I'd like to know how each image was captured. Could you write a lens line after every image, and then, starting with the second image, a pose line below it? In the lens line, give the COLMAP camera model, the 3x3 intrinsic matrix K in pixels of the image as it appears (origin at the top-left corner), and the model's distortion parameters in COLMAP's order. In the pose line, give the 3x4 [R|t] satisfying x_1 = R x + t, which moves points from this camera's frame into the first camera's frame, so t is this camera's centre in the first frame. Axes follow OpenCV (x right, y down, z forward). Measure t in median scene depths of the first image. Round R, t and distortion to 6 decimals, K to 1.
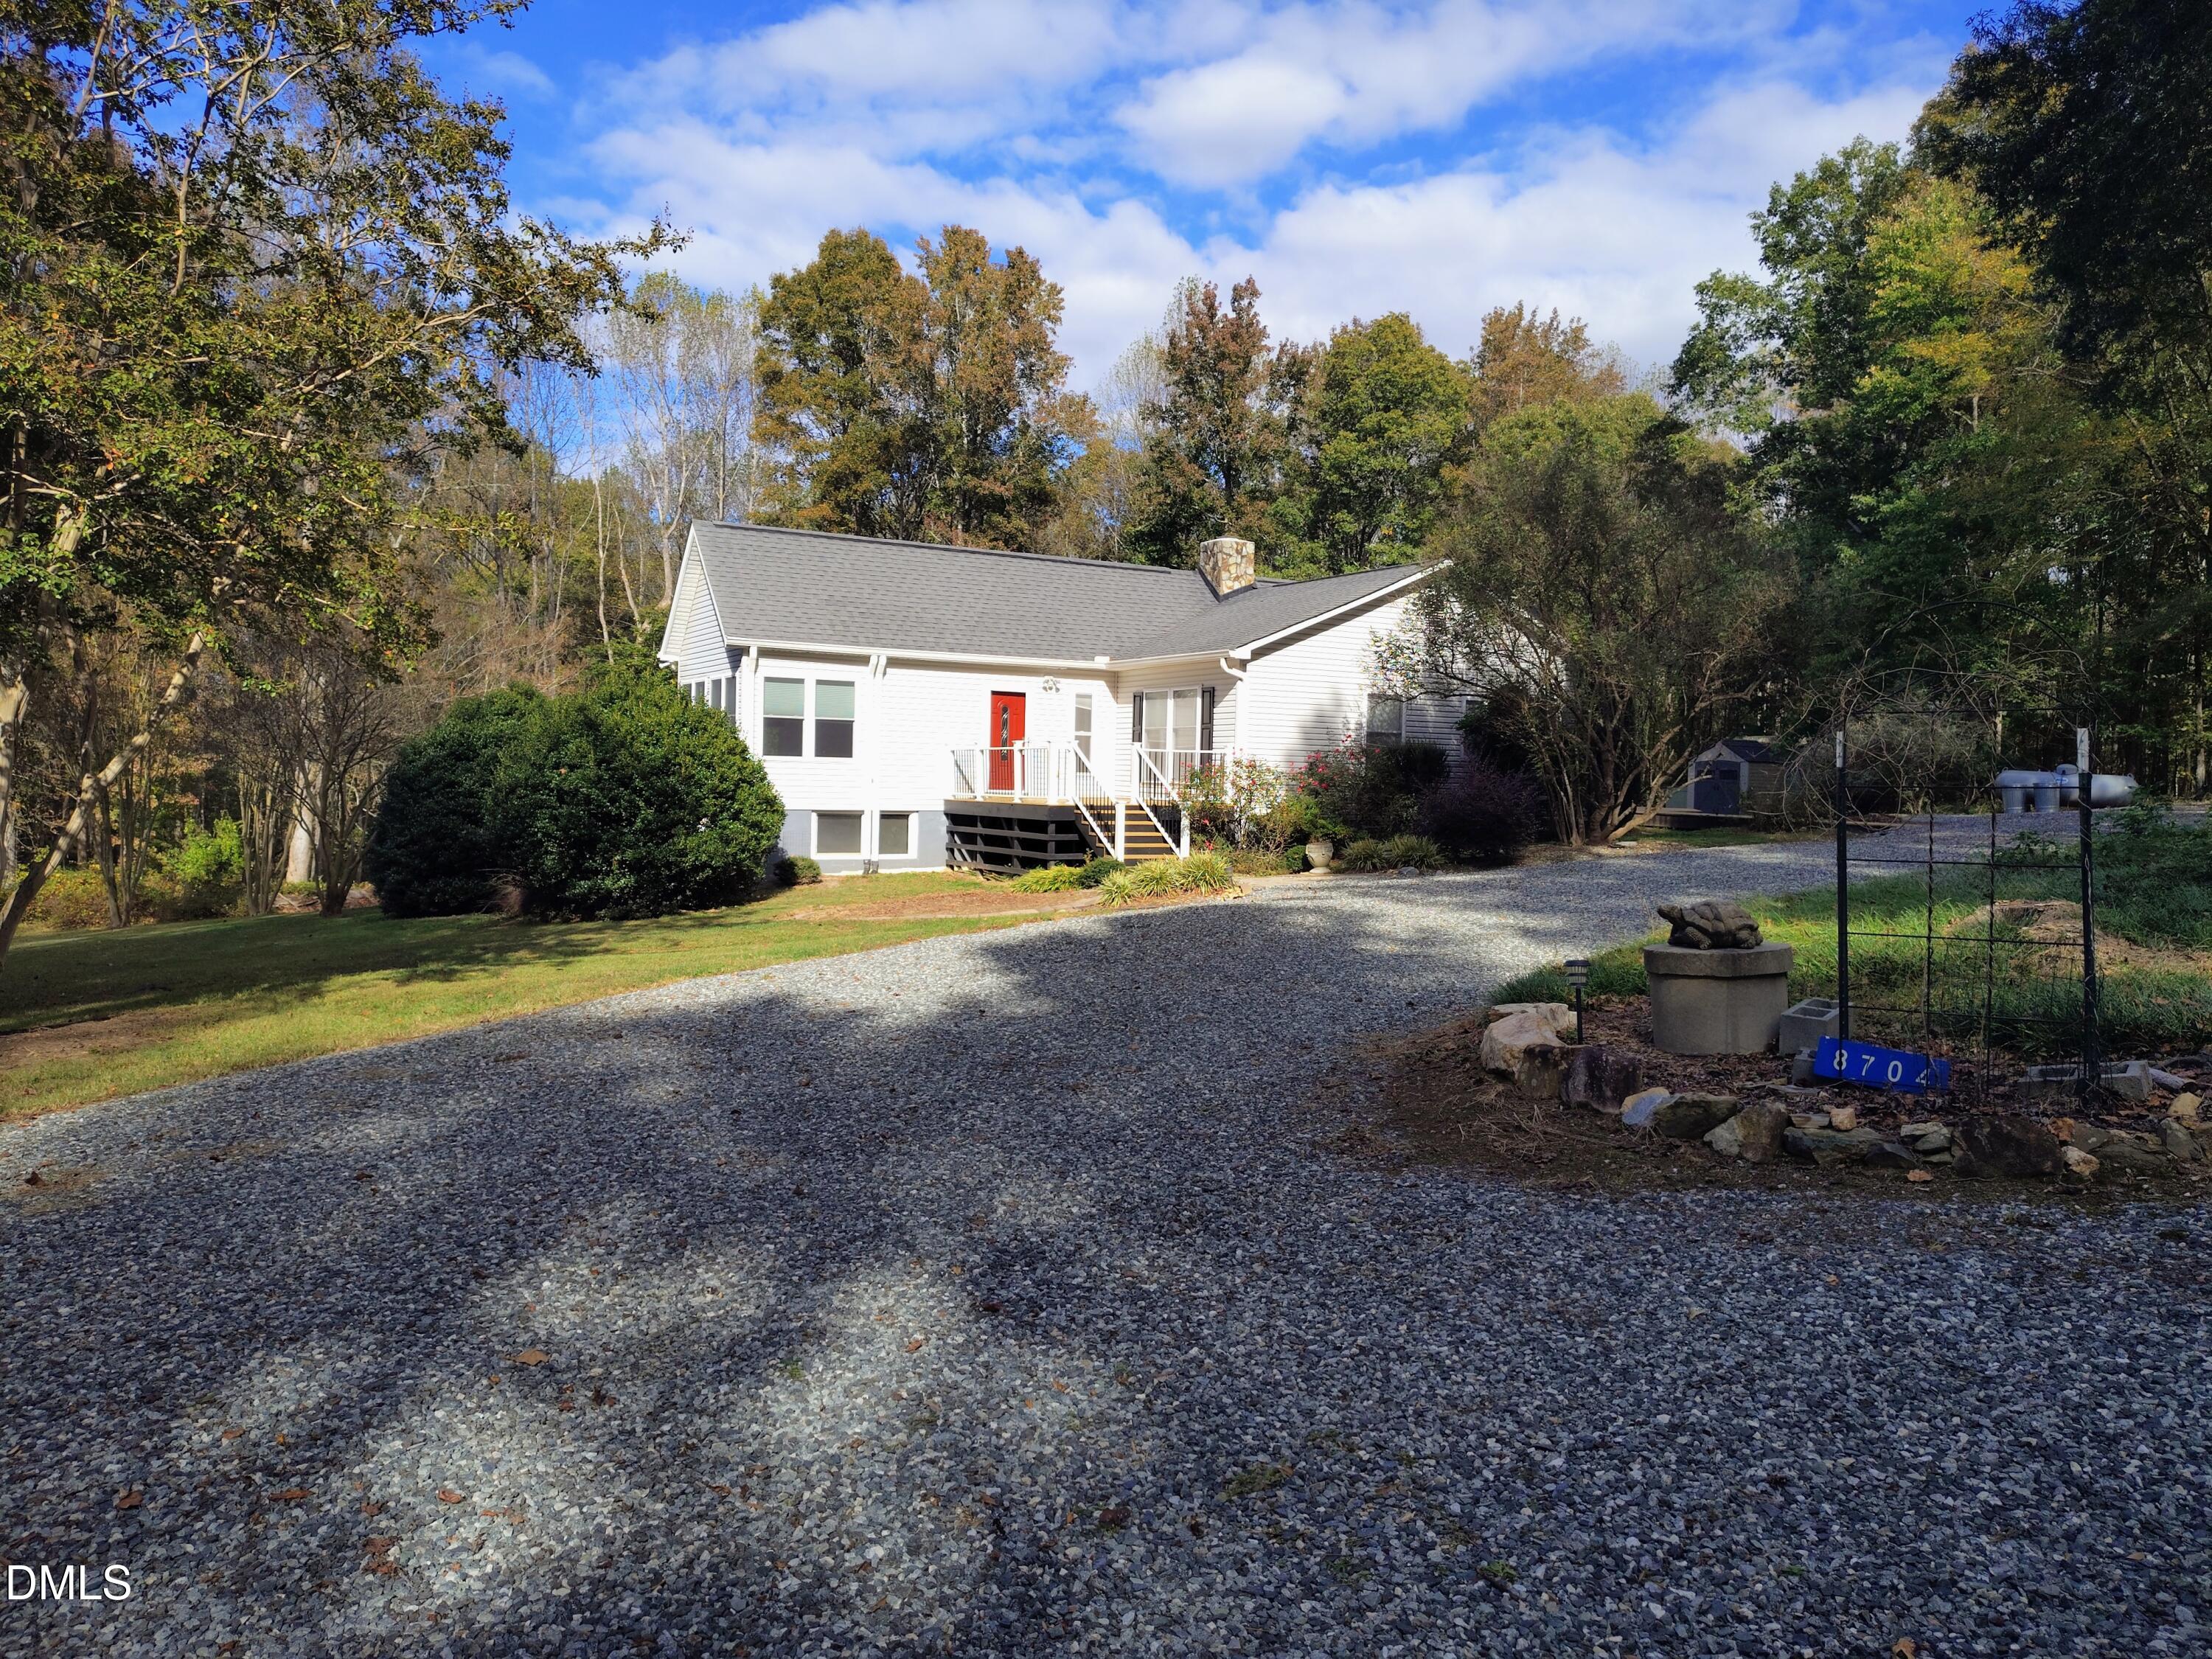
lens RADIAL K [[1520.8, 0, 1105.8], [0, 1520.8, 845.5], [0, 0, 1]] dist [0.040506, -0.018685]
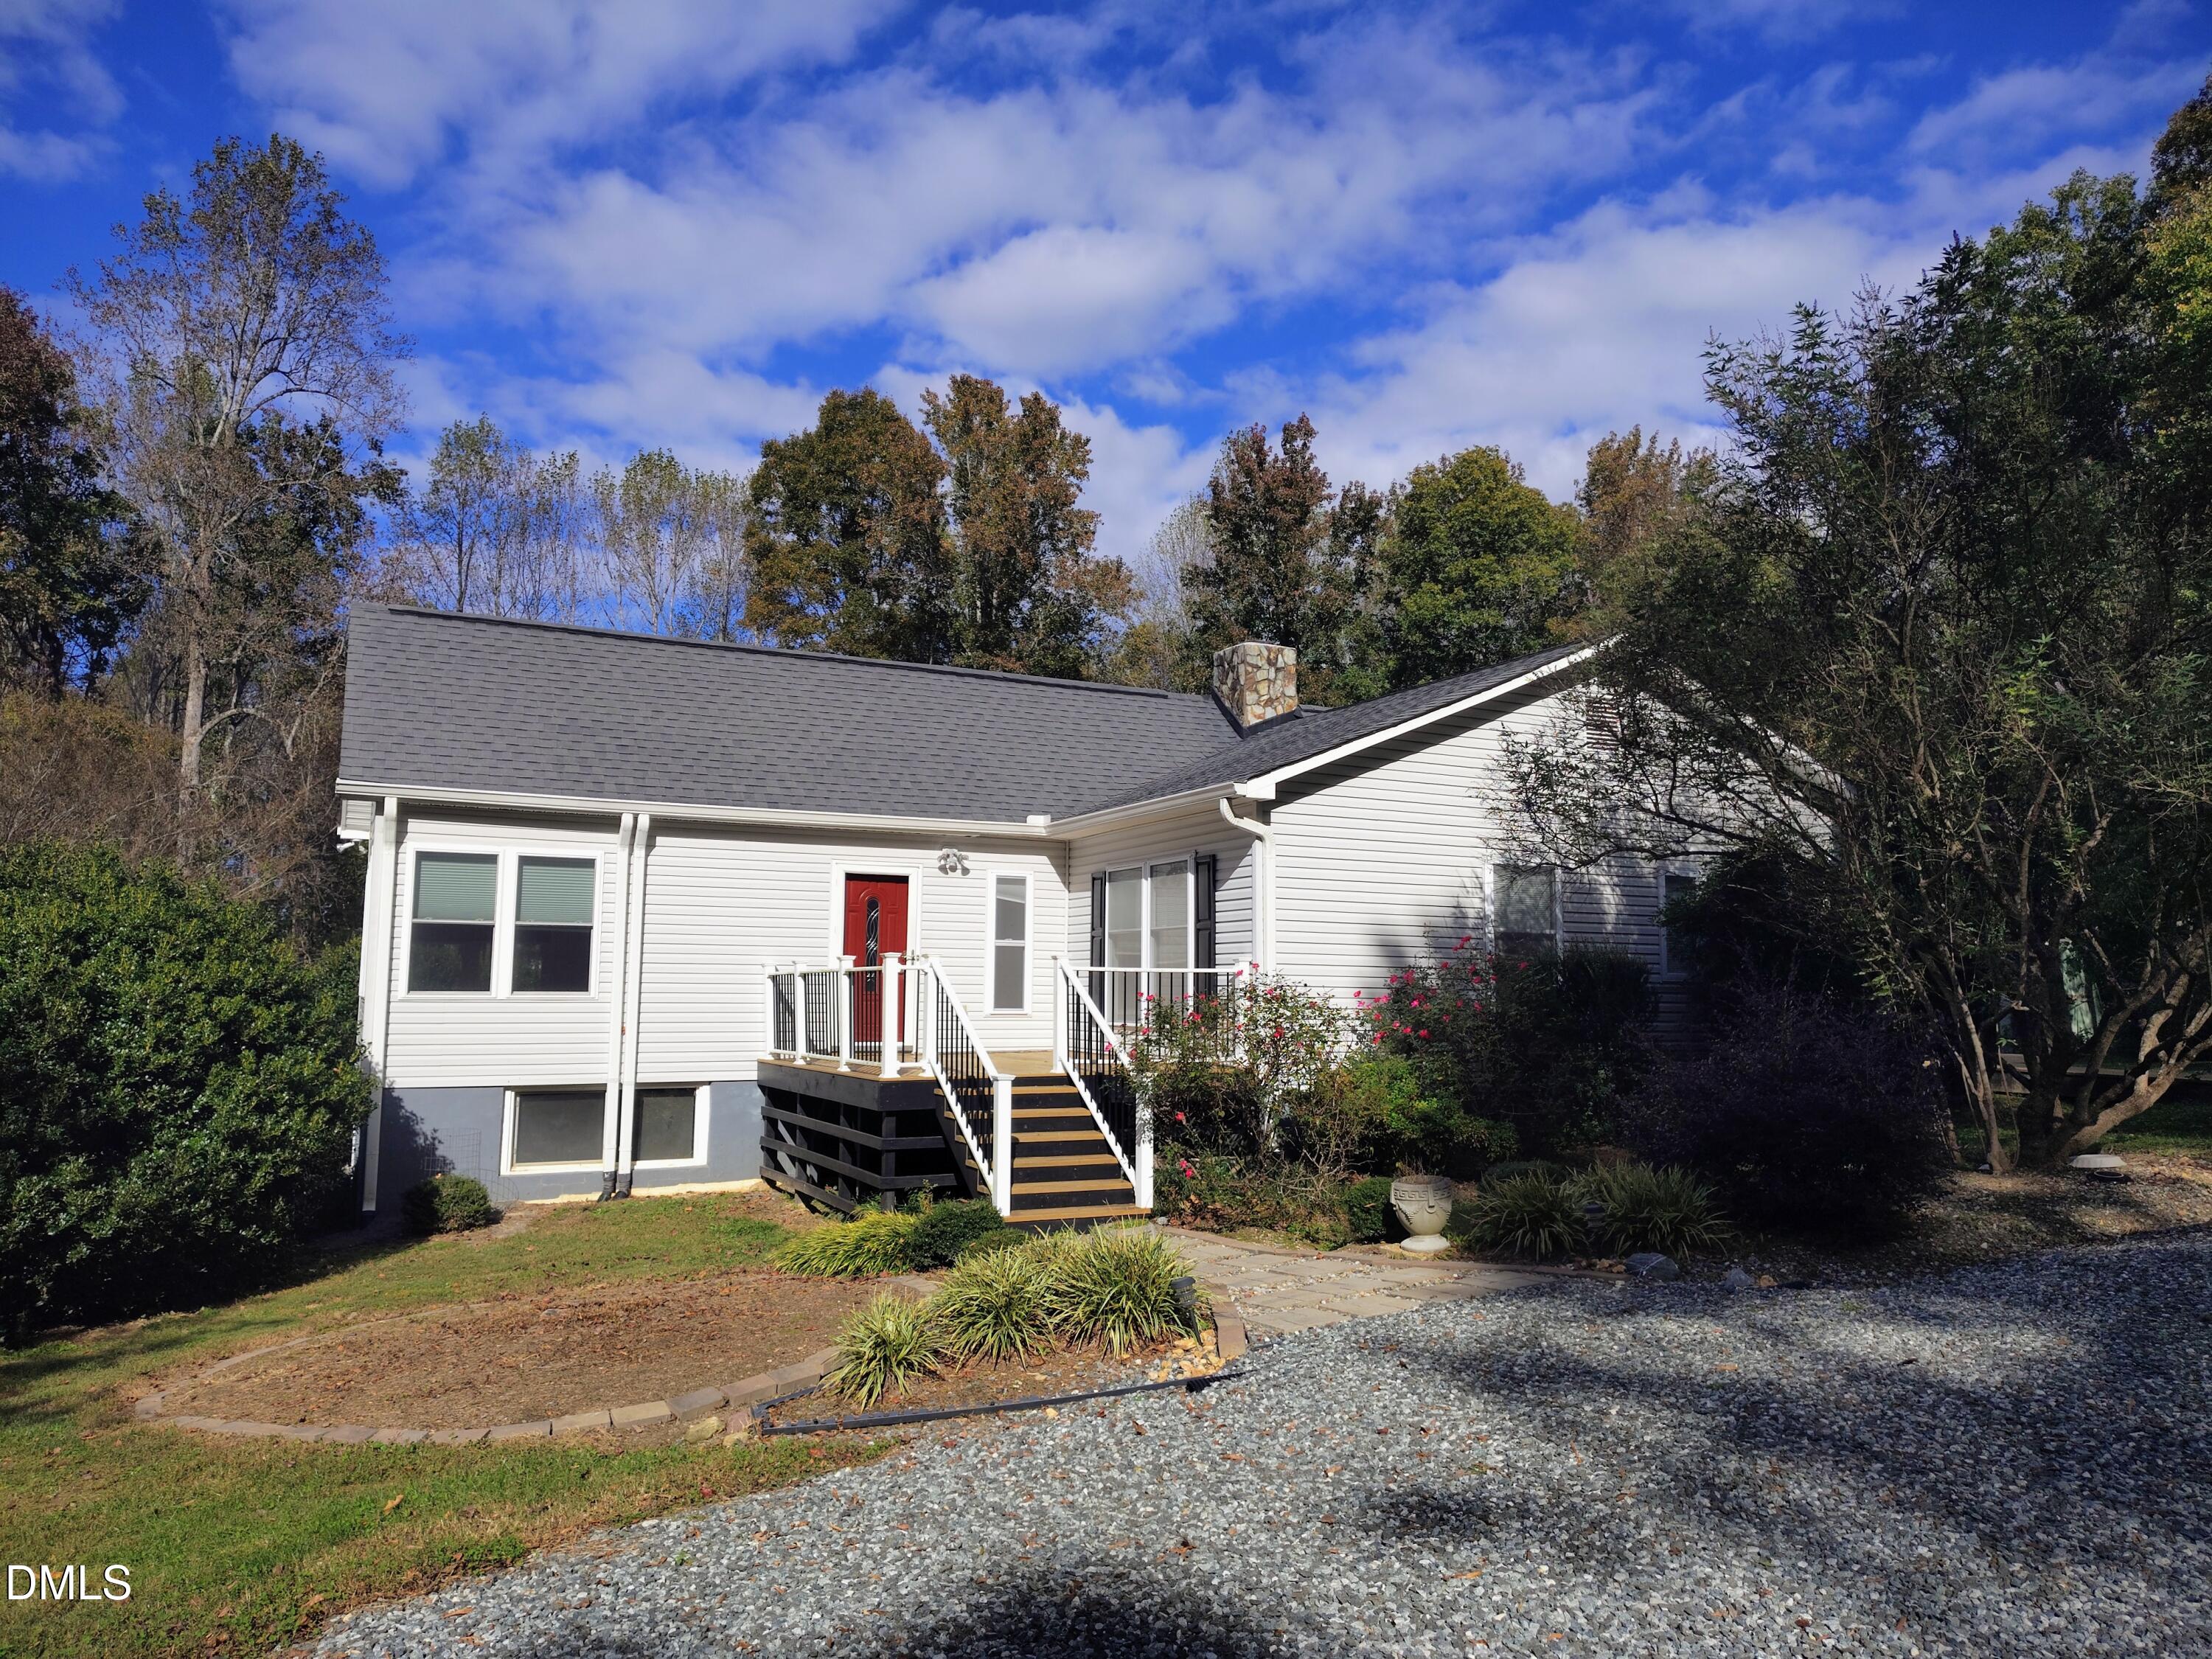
lens RADIAL K [[1520.8, 0, 1088.3], [0, 1520.8, 810.1], [0, 0, 1]] dist [0.040506, -0.018685]
pose [[0.997403, -0.022300, -0.068490, 0.058368], [0.010394, 0.985474, -0.169507, -0.023701], [0.071275, 0.168355, 0.983146, 0.408012]]
